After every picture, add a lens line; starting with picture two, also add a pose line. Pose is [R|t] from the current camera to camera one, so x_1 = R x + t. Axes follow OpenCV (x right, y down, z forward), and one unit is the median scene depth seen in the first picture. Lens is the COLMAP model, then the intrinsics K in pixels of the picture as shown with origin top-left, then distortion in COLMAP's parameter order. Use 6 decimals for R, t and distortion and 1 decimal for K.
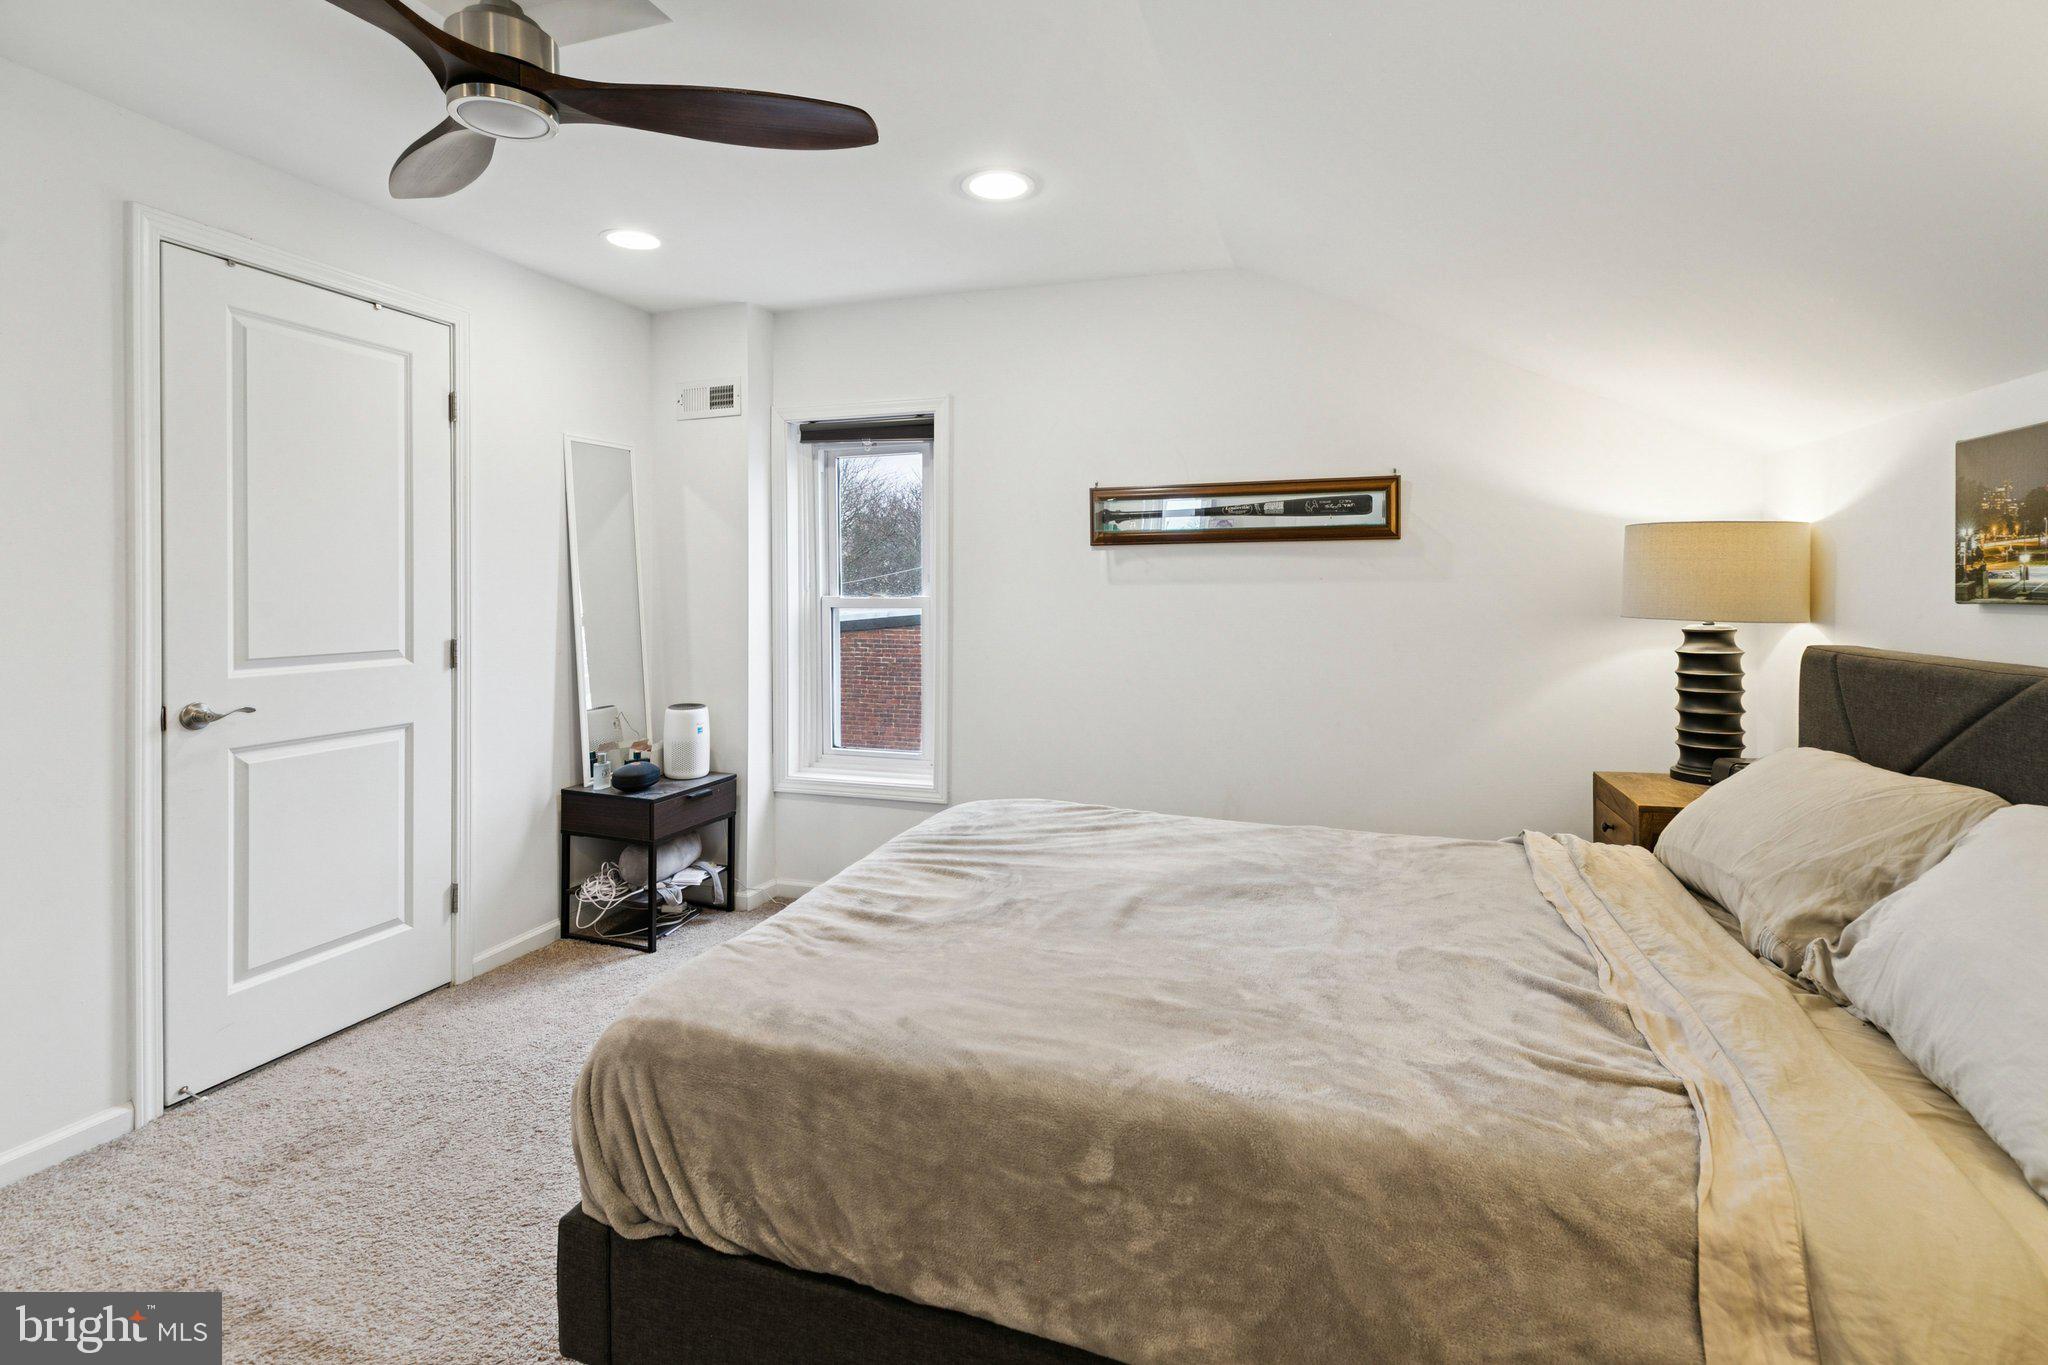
lens RADIAL K [[948.0, 0, 1013.3], [0, 948.0, 594.9], [0, 0, 1]] dist [0.001699, 0.000032]
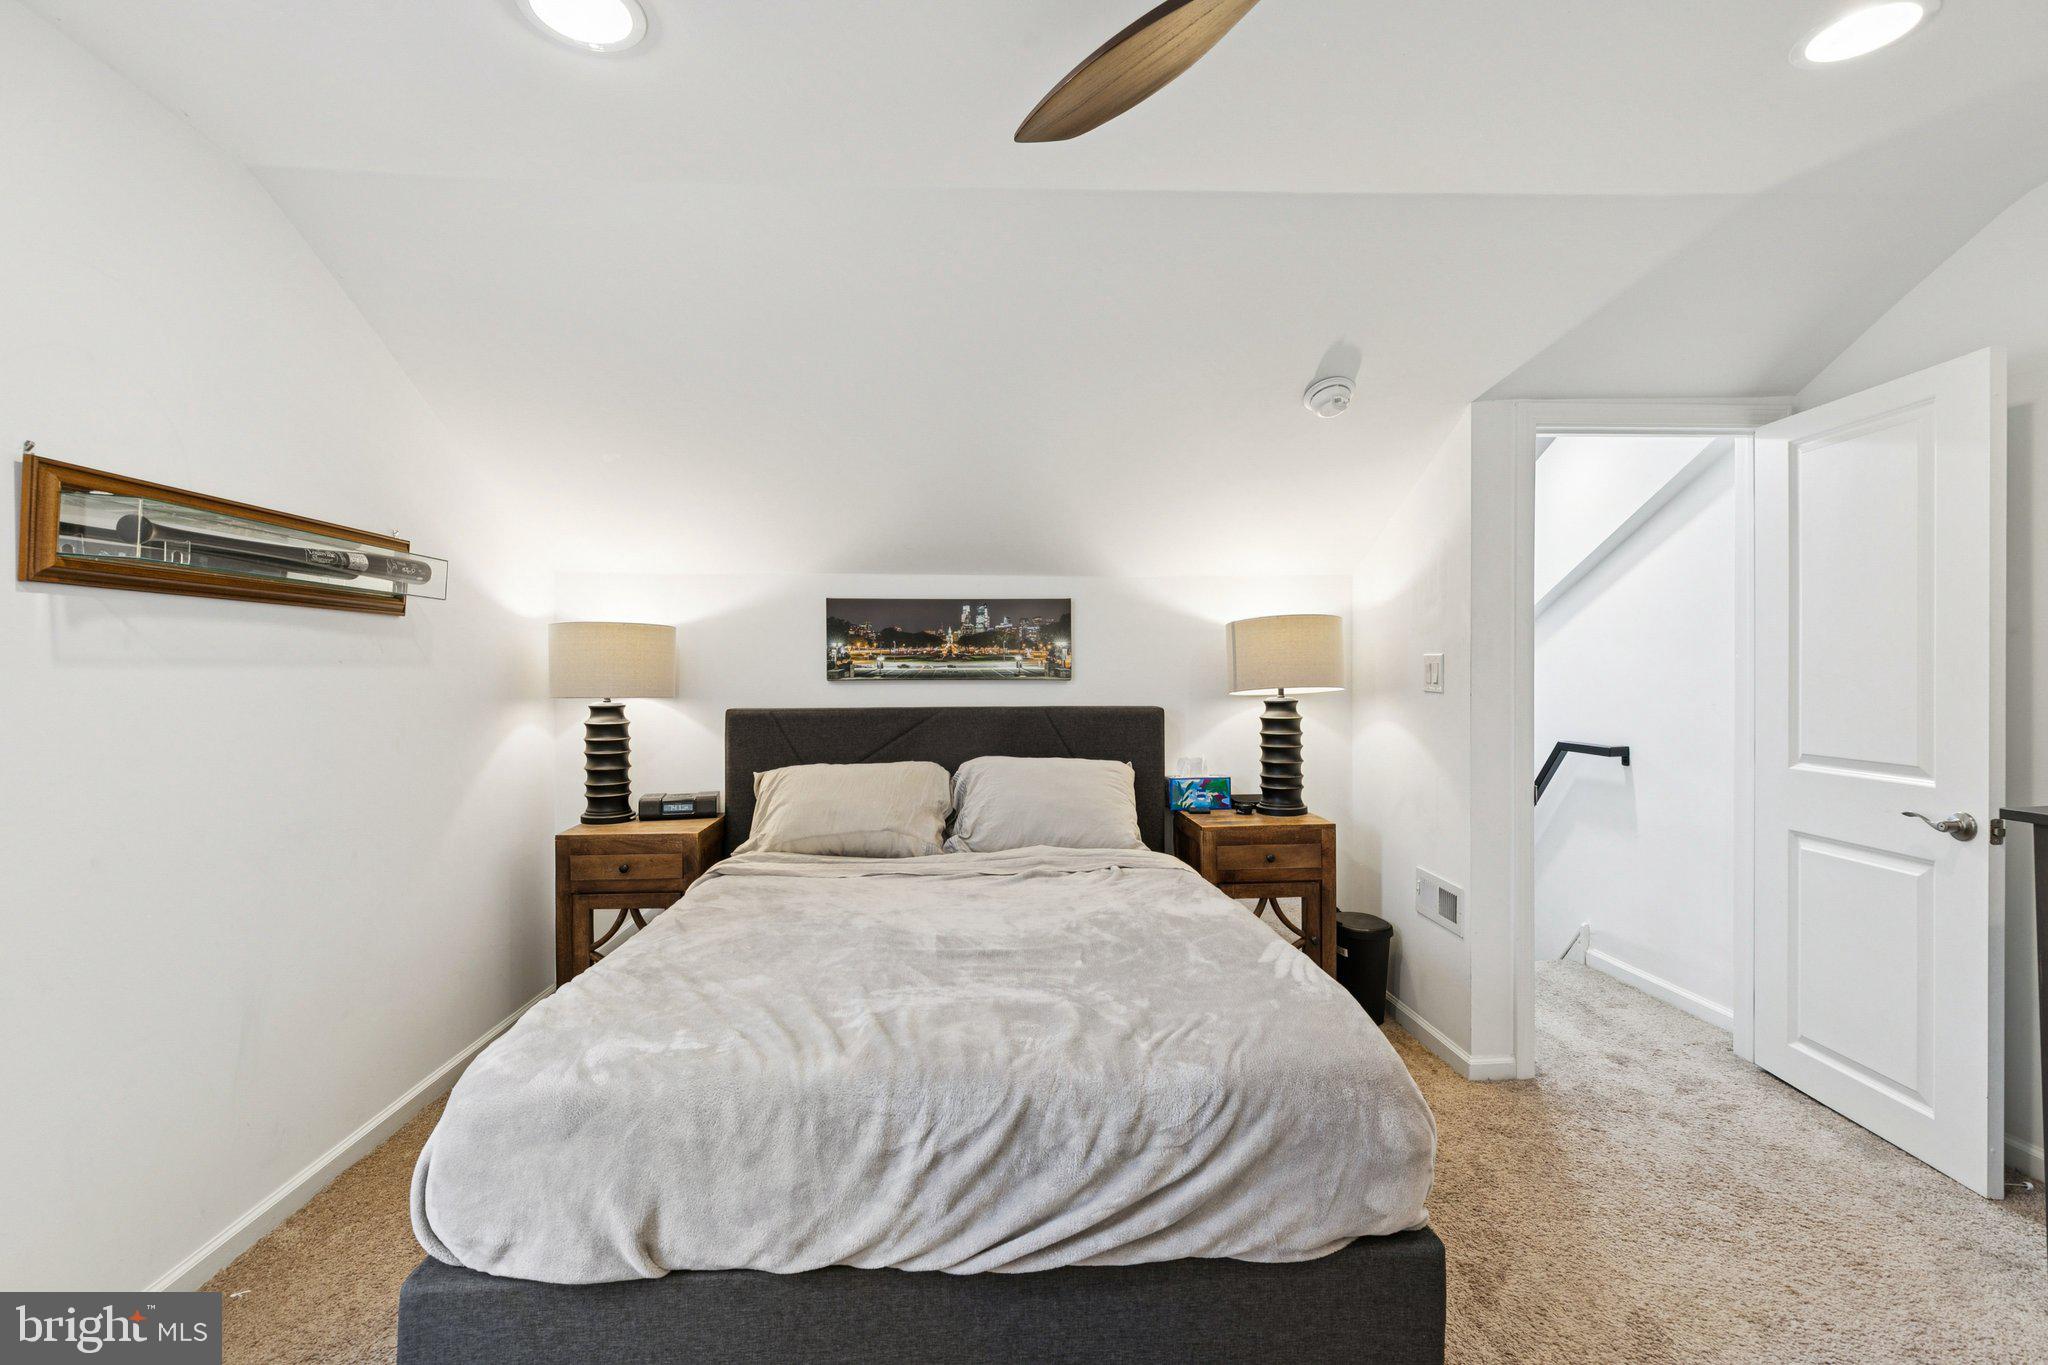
lens RADIAL K [[939.3, 0, 1022.8], [0, 939.3, 675.6], [0, 0, 1]] dist [0.001422, 0.000068]
pose [[-0.375699, 0.000285, 0.926742, -0.665485], [0.011488, 0.999925, 0.004350, -0.003421], [-0.926671, 0.012280, -0.375674, 0.938382]]
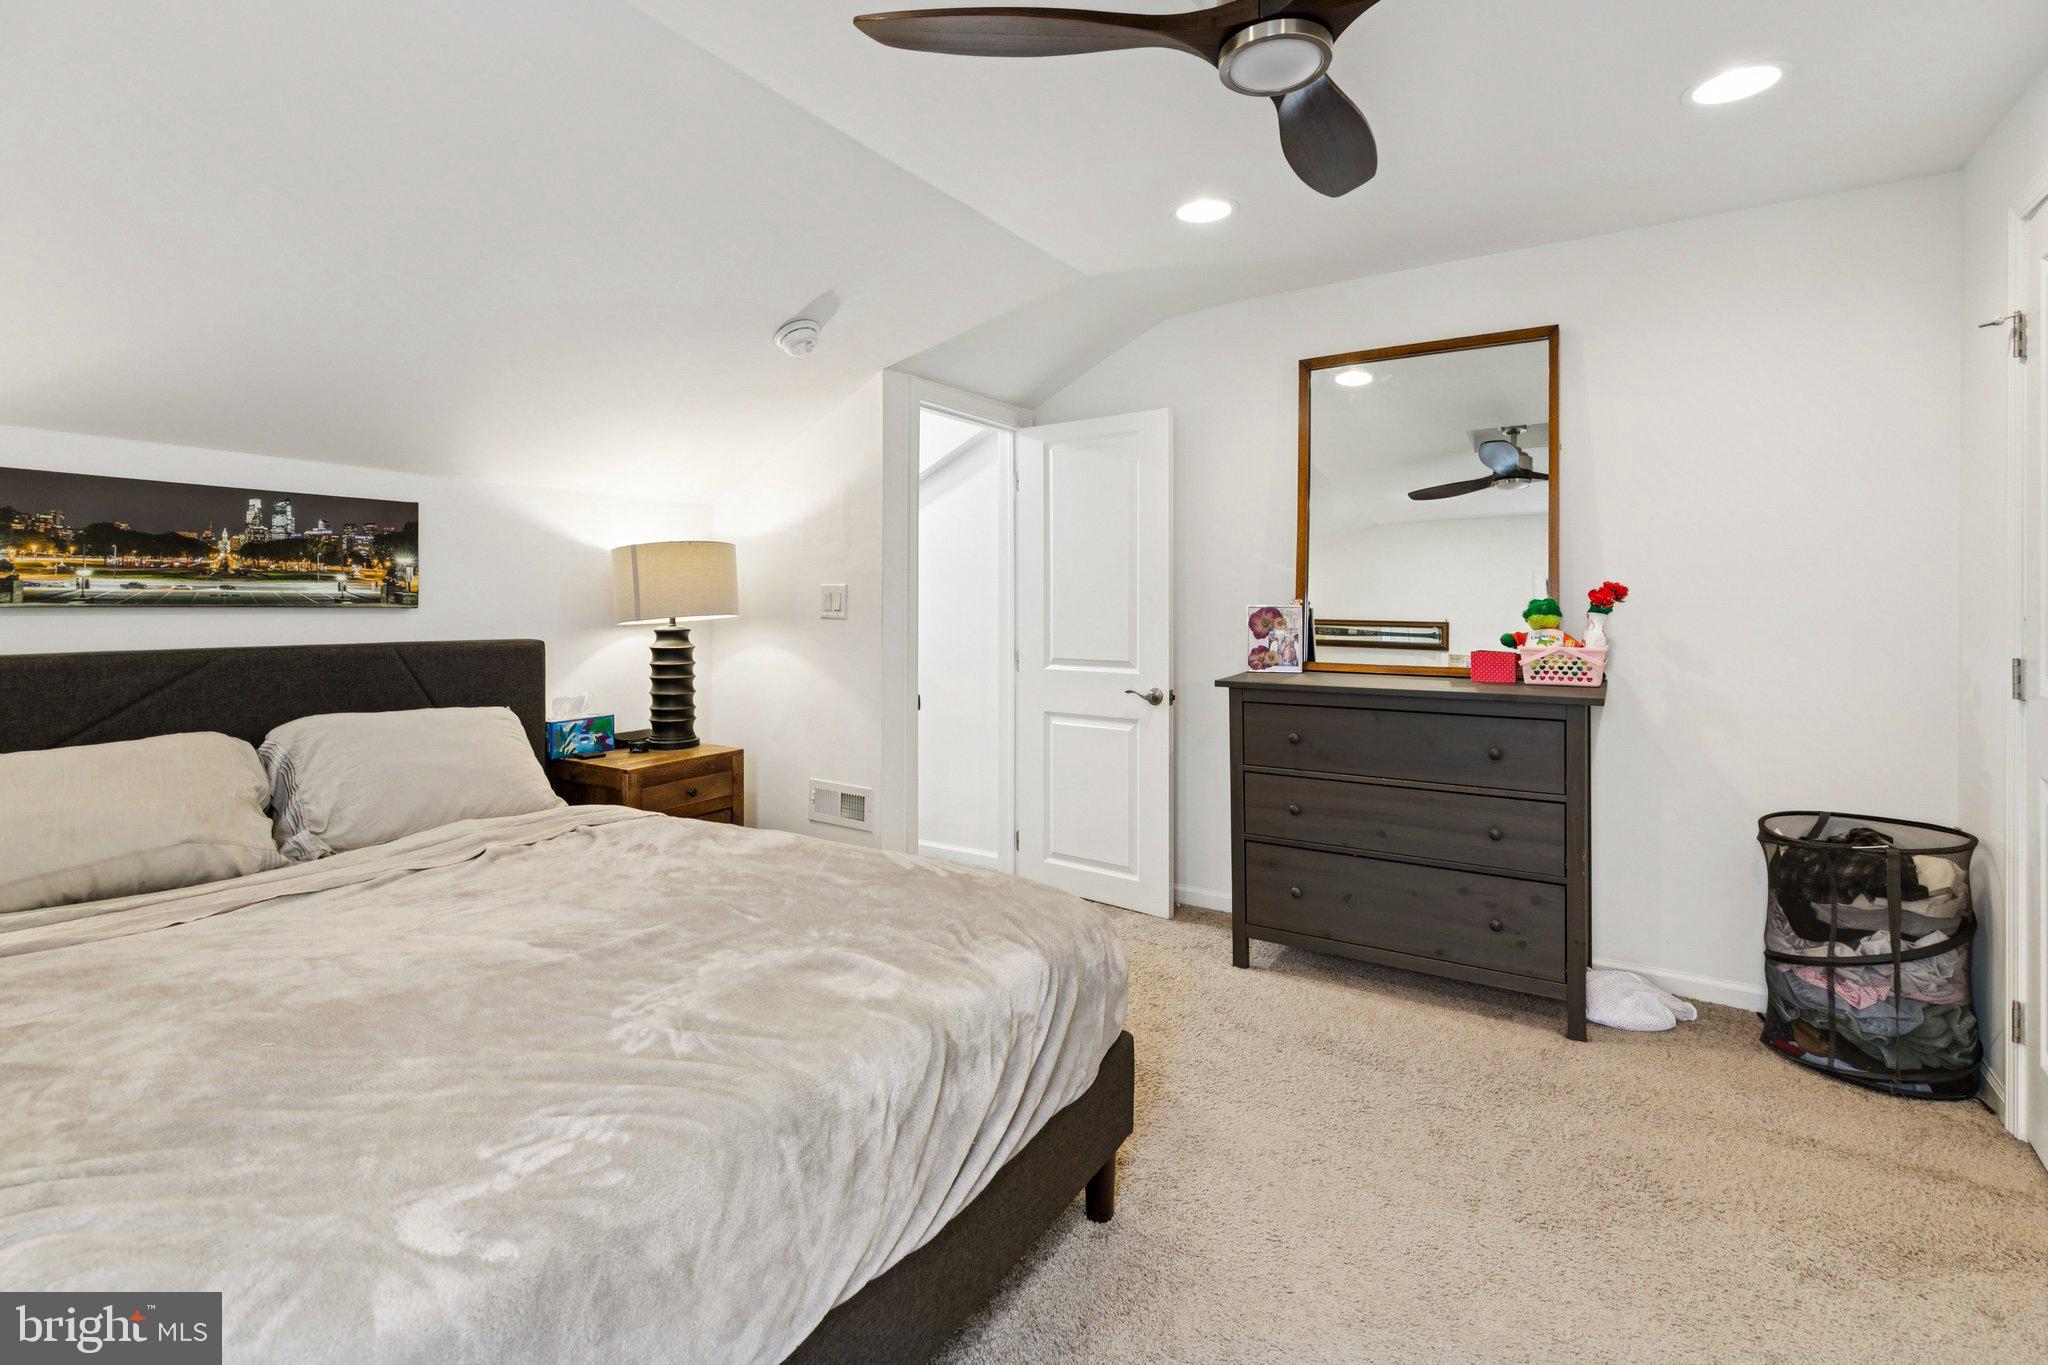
lens RADIAL K [[948.0, 0, 1013.3], [0, 948.0, 594.9], [0, 0, 1]] dist [0.001699, 0.000032]
pose [[-0.972631, 0.003105, 0.232336, -0.325805], [0.002422, 0.999992, -0.003224, 0.000306], [-0.232344, -0.002573, -0.972630, 1.241604]]
